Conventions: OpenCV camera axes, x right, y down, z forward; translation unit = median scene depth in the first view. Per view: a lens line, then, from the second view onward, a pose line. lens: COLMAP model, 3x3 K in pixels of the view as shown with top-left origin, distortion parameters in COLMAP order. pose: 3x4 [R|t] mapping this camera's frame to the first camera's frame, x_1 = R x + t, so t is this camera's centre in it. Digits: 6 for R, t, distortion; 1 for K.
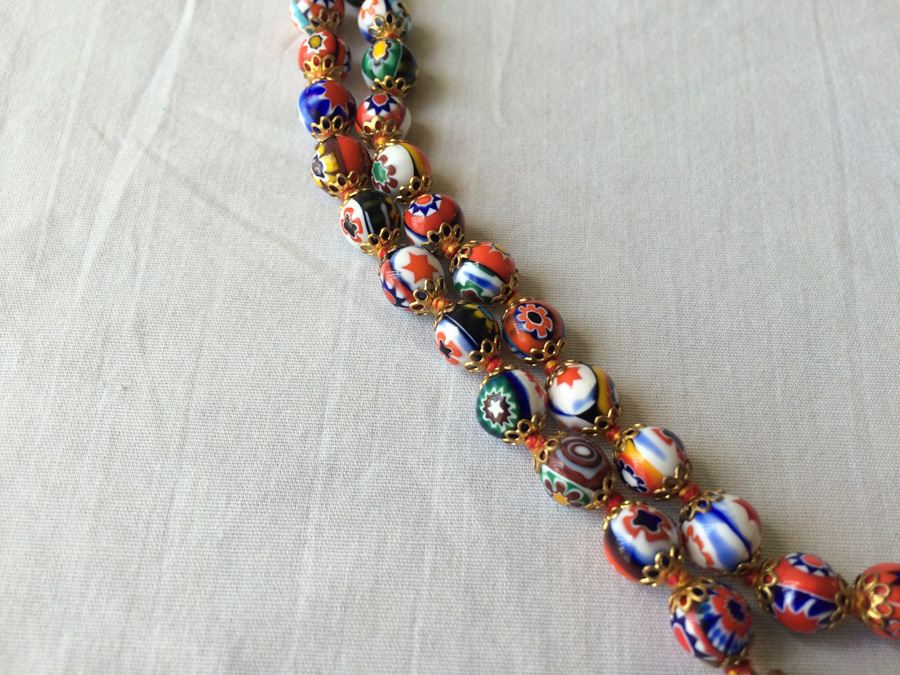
lens RADIAL K [[833.7, 0, 450.0], [0, 833.7, 337.5], [0, 0, 1]] dist [0.078872, -0.171353]
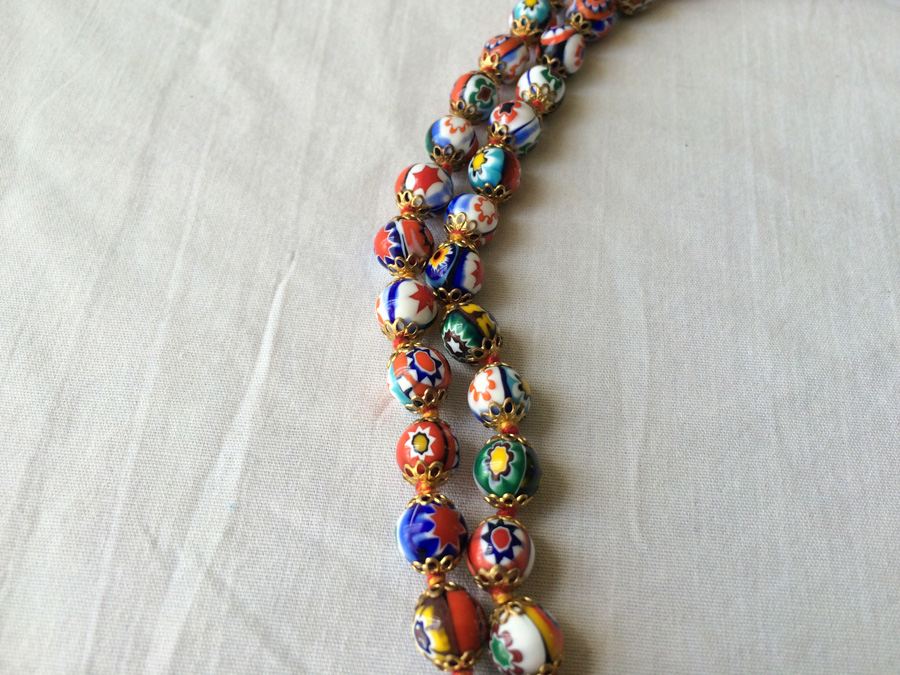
lens RADIAL K [[833.7, 0, 450.0], [0, 833.7, 337.5], [0, 0, 1]] dist [0.078872, -0.171353]
pose [[0.998732, 0.047250, -0.017369, -0.132348], [-0.047895, 0.998098, -0.038823, -0.461259], [0.015501, 0.039606, 0.999095, 0.192756]]
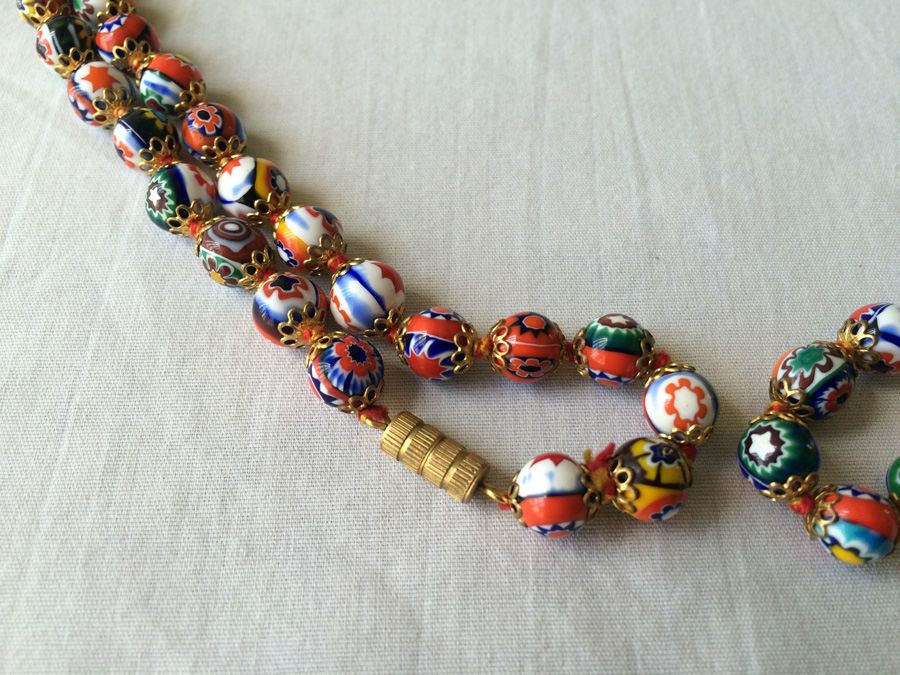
lens RADIAL K [[833.7, 0, 450.0], [0, 833.7, 337.5], [0, 0, 1]] dist [0.078872, -0.171353]
pose [[0.998394, -0.054833, 0.014273, 0.330701], [0.054602, 0.998378, 0.016138, 0.219752], [-0.015135, -0.015333, 0.999768, -0.032857]]
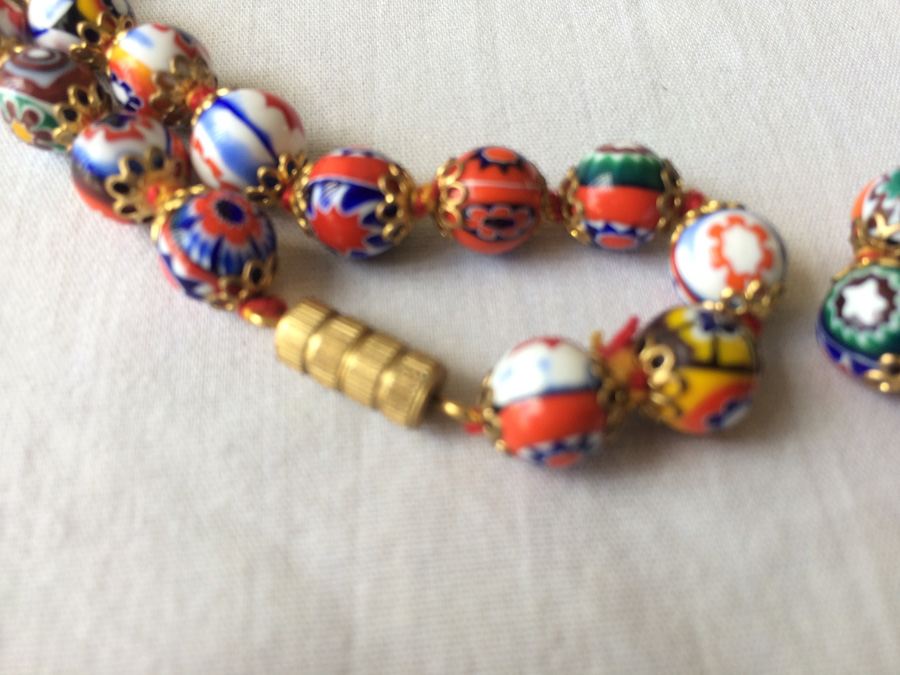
lens RADIAL K [[833.7, 0, 450.0], [0, 833.7, 337.5], [0, 0, 1]] dist [0.078872, -0.171353]
pose [[0.990624, -0.120012, 0.065278, 0.343320], [0.121118, 0.992550, -0.013248, 0.340547], [-0.063202, 0.021031, 0.997779, 0.240713]]
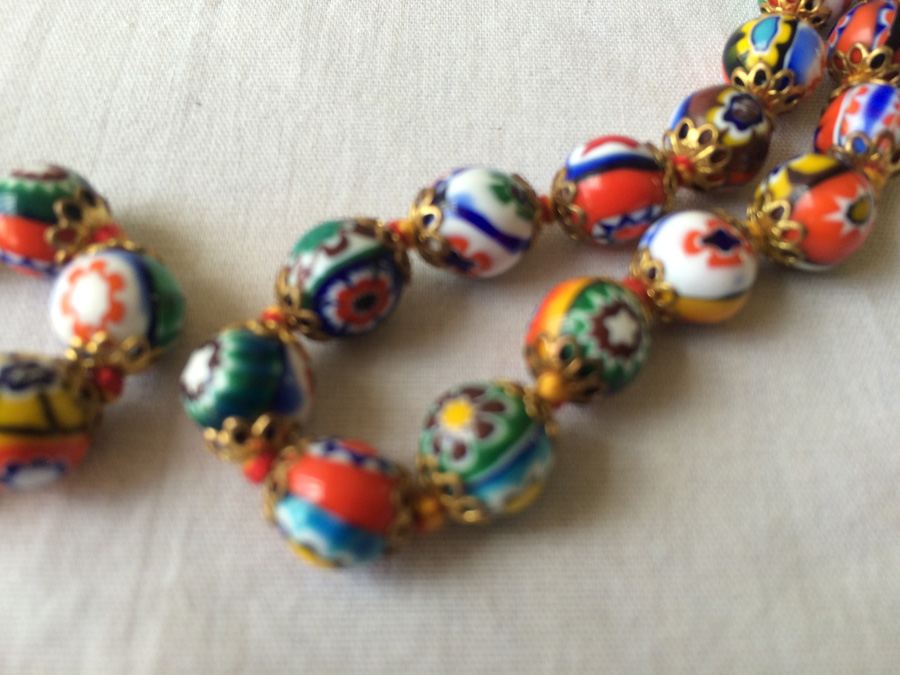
lens RADIAL K [[833.7, 0, 450.0], [0, 833.7, 337.5], [0, 0, 1]] dist [0.078872, -0.171353]
pose [[0.999332, -0.020113, 0.030501, 0.734390], [0.019090, 0.999257, 0.033487, 0.313403], [-0.031152, -0.032882, 0.998974, 0.254811]]
